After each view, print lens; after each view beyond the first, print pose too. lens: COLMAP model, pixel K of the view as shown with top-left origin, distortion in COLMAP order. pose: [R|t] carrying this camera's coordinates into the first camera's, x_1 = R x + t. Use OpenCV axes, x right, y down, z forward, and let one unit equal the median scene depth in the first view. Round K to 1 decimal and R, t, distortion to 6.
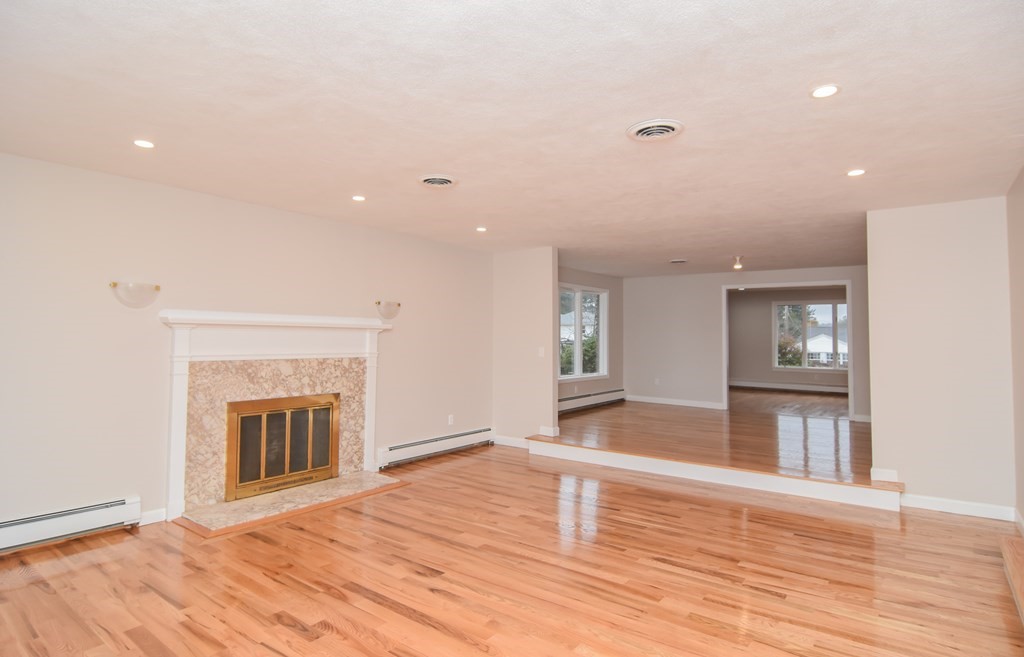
lens RADIAL K [[553.7, 0, 511.0], [0, 553.7, 322.5], [0, 0, 1]] dist [-0.007938, -0.000940]
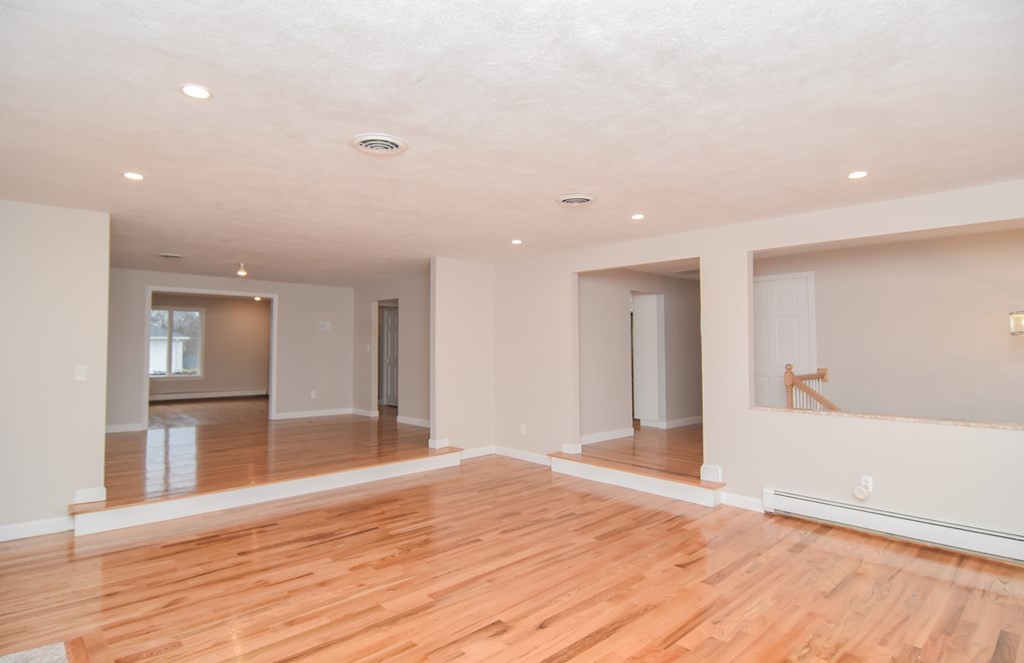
lens RADIAL K [[553.7, 0, 506.4], [0, 553.7, 321.8], [0, 0, 1]] dist [-0.007938, -0.000940]
pose [[0.164656, 0.035847, 0.985699, -0.680854], [-0.022467, 0.999216, -0.032586, 0.006167], [-0.986095, -0.016780, 0.165333, 0.580998]]
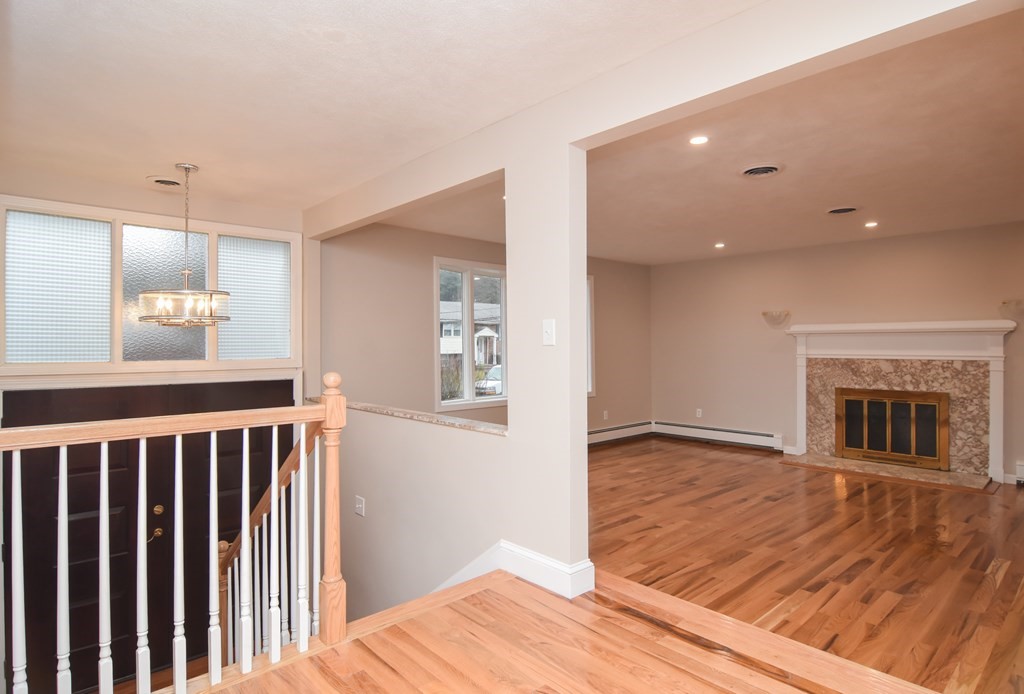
lens RADIAL K [[550.8, 0, 509.3], [0, 550.8, 346.0], [0, 0, 1]] dist [-0.011788, -0.007893]
pose [[-0.191106, -0.011183, -0.981506, 0.969766], [0.025959, 0.999528, -0.016442, 0.035605], [0.981226, -0.028621, -0.190725, 0.413655]]
